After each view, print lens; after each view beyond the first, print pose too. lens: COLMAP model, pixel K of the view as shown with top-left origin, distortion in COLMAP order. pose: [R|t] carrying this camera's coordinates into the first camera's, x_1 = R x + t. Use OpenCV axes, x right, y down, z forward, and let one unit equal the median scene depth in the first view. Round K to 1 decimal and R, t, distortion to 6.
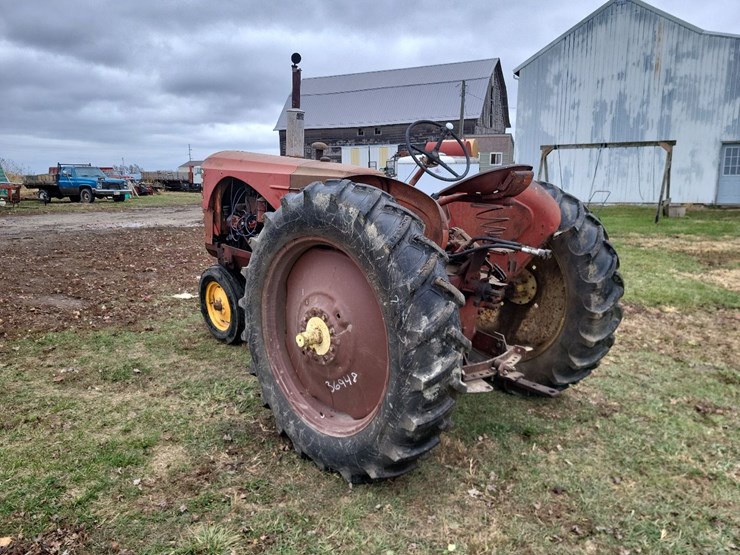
lens RADIAL K [[560.2, 0, 366.3], [0, 560.2, 278.0], [0, 0, 1]] dist [0.058769, -0.034157]
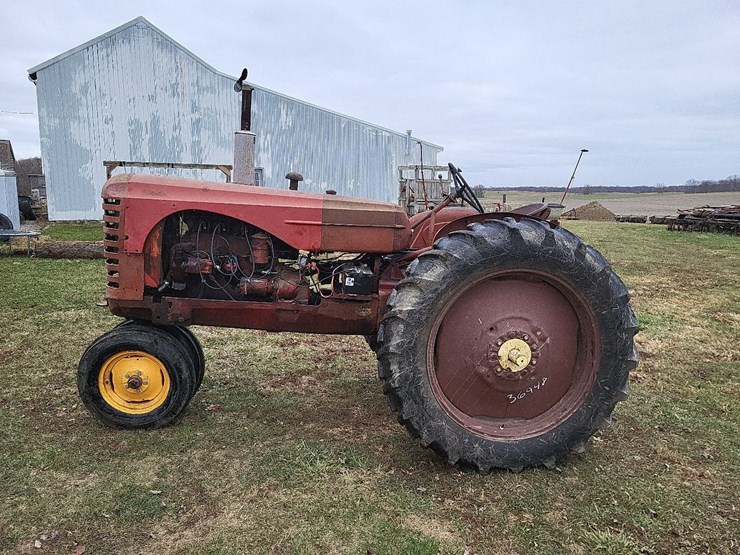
lens RADIAL K [[560.2, 0, 372.3], [0, 560.2, 279.6], [0, 0, 1]] dist [0.058769, -0.034157]
pose [[0.606010, -0.112035, 0.787528, -0.671600], [0.128535, 0.990813, 0.042046, -0.078425], [-0.785004, 0.075744, 0.614843, 0.304204]]
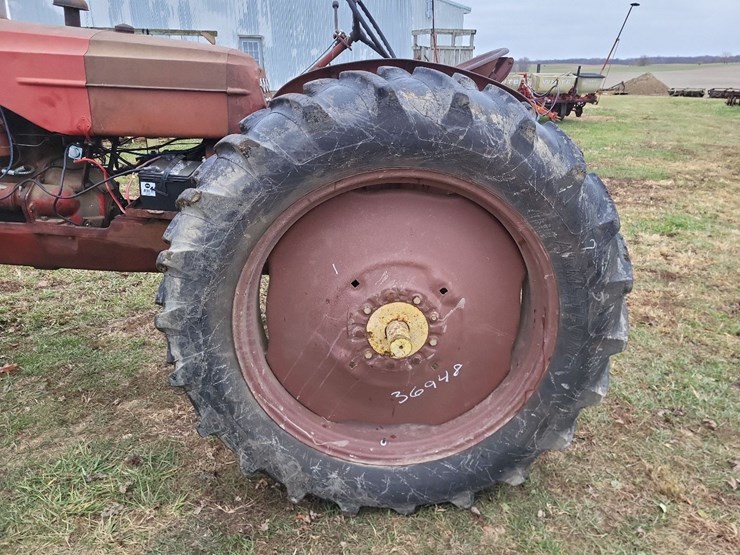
lens RADIAL K [[560.2, 0, 372.9], [0, 560.2, 274.2], [0, 0, 1]] dist [0.058769, -0.034157]
pose [[0.652277, -0.256598, 0.713227, -0.314840], [0.132283, 0.965052, 0.226220, -0.060359], [-0.746349, -0.053210, 0.663425, 0.359527]]
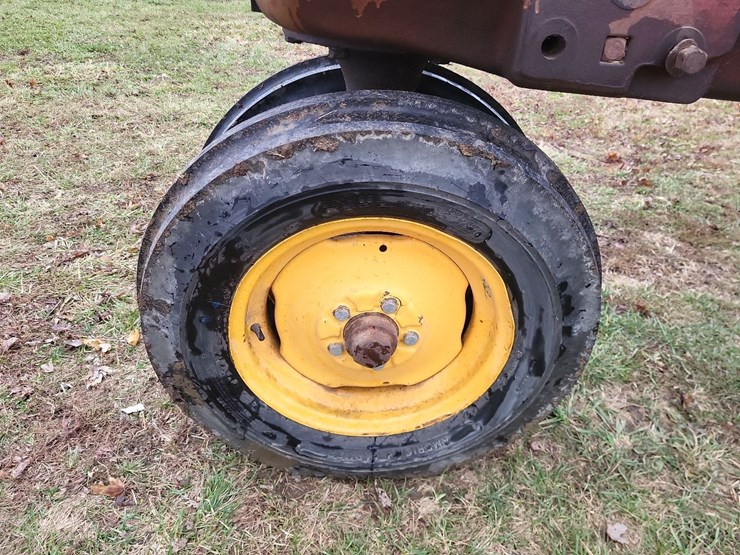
lens RADIAL K [[560.2, 0, 367.5], [0, 560.2, 269.7], [0, 0, 1]] dist [0.058769, -0.034157]
pose [[0.654471, -0.363239, 0.663118, -0.390175], [0.109931, 0.913434, 0.391858, -0.041813], [-0.748052, -0.183563, 0.637748, 0.931715]]
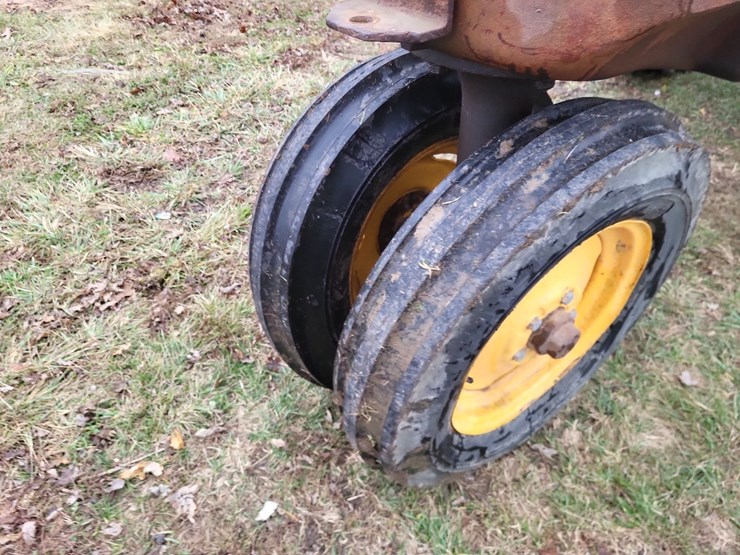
lens RADIAL K [[560.2, 0, 355.2], [0, 560.2, 267.2], [0, 0, 1]] dist [0.058769, -0.034157]
pose [[0.110513, -0.637152, 0.762774, -0.416904], [0.190553, 0.766820, 0.612925, -0.098068], [-0.975437, 0.077613, 0.206155, 1.068595]]
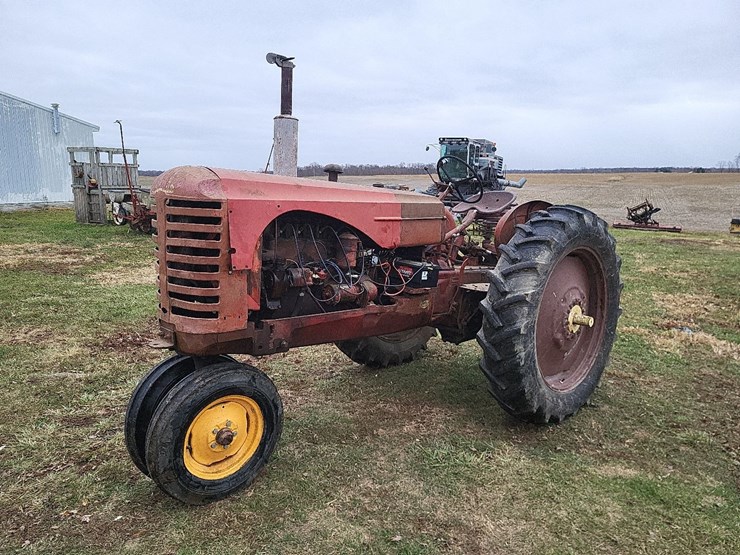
lens RADIAL K [[560.2, 0, 363.5], [0, 560.2, 277.6], [0, 0, 1]] dist [0.058769, -0.034157]
pose [[-0.000728, -0.171231, 0.985231, -0.834744], [0.178958, 0.969304, 0.168595, -0.186247], [-0.983856, 0.176438, 0.029938, 0.852433]]
